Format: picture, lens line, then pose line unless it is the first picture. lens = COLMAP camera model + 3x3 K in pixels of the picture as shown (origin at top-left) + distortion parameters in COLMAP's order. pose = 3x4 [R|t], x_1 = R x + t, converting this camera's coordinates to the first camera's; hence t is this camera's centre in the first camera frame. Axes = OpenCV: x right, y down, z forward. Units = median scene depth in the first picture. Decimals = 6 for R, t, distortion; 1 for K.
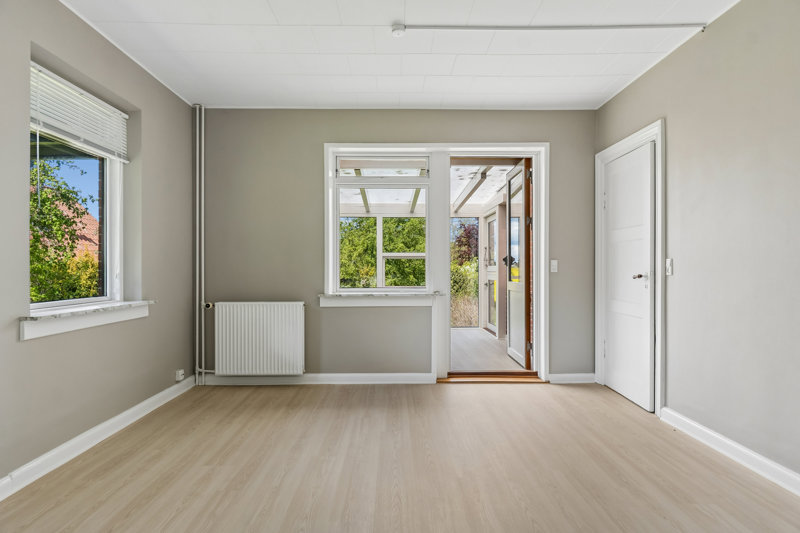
lens RADIAL K [[478.2, 0, 400.0], [0, 478.2, 266.5], [0, 0, 1]] dist [0.000296, -0.000935]
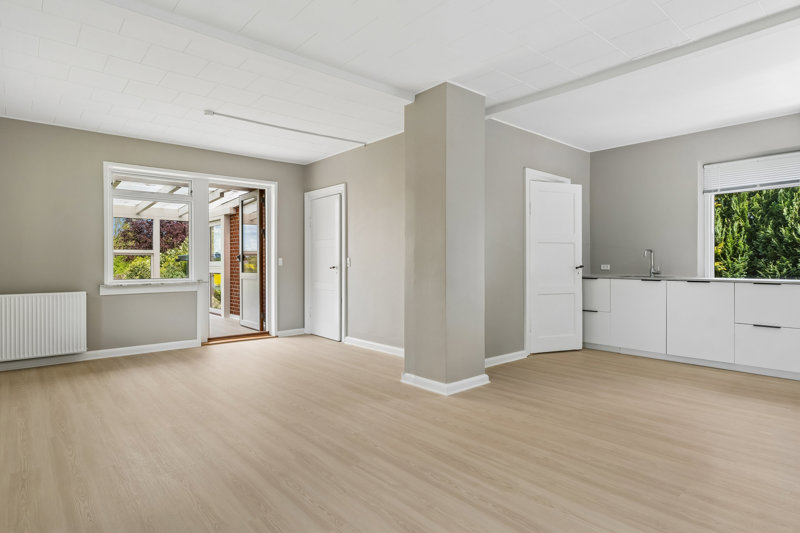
lens RADIAL K [[429.1, 0, 400.0], [0, 429.1, 266.5], [0, 0, 1]] dist [-0.000324, -0.000004]
pose [[0.770186, -0.007849, 0.637772, -0.275639], [0.001660, 0.999946, 0.010302, 0.000989], [-0.637818, -0.006876, 0.770157, -0.331892]]
